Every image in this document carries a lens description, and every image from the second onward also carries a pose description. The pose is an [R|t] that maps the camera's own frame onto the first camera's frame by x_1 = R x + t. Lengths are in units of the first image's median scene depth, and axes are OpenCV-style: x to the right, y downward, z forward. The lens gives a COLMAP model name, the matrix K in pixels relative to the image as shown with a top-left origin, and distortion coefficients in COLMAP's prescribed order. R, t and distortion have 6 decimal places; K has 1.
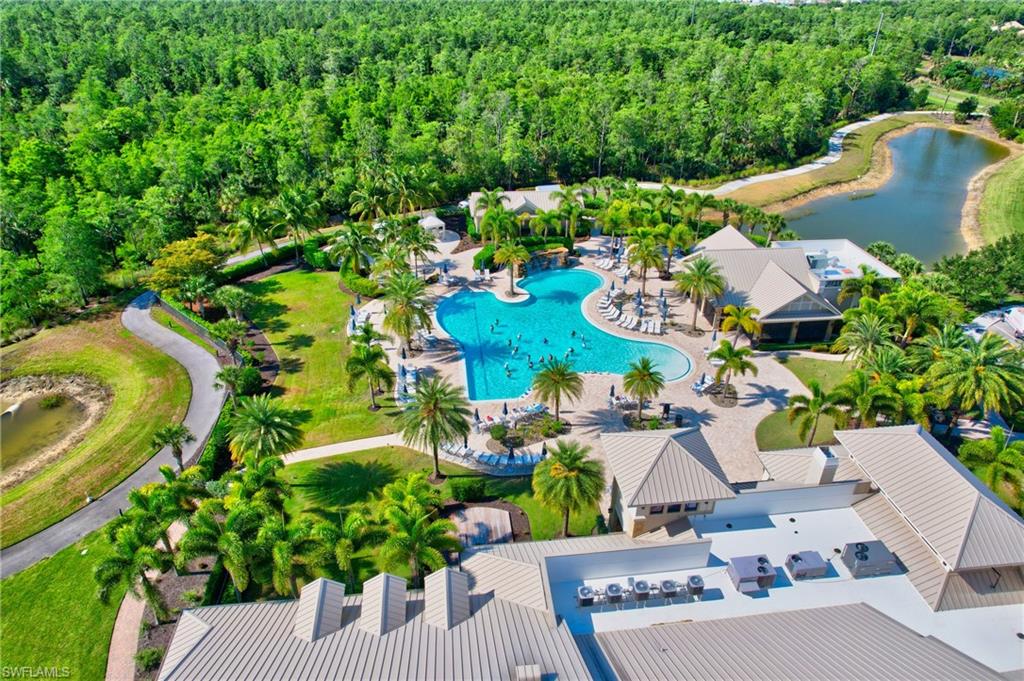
lens RADIAL K [[670.1, 0, 512.0], [0, 670.1, 340.5], [0, 0, 1]] dist [-0.035093, 0.000454]
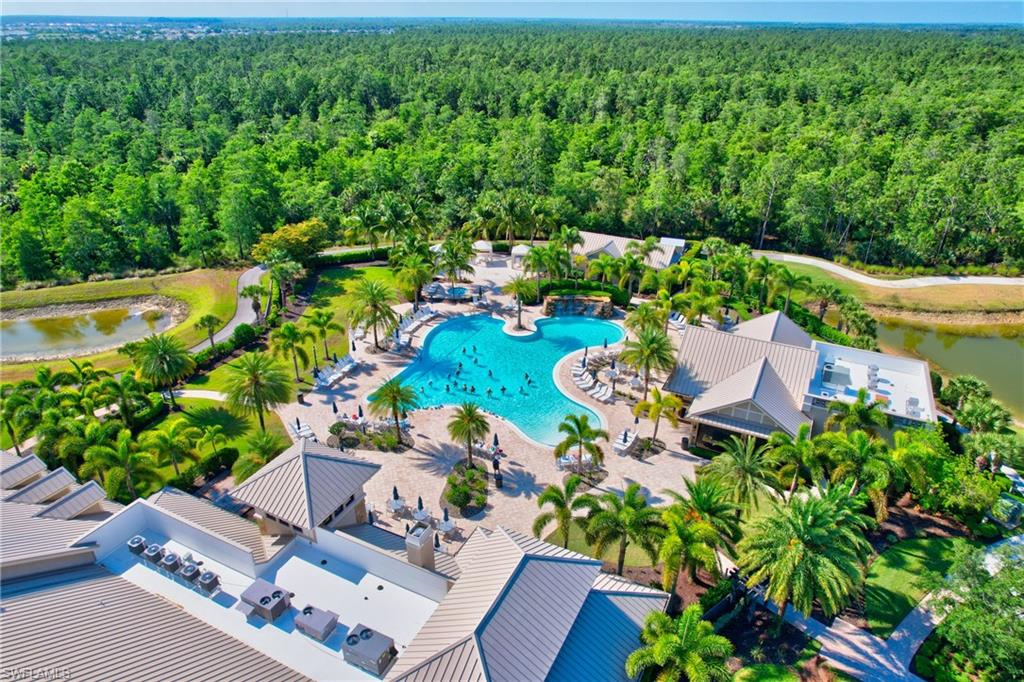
lens RADIAL K [[670.1, 0, 512.0], [0, 670.1, 341.0], [0, 0, 1]] dist [-0.035093, 0.000454]
pose [[0.830025, 0.240925, -0.503005, 0.499291], [-0.270871, 0.962513, 0.014043, -0.061175], [0.487532, 0.124594, 0.864169, 0.133209]]
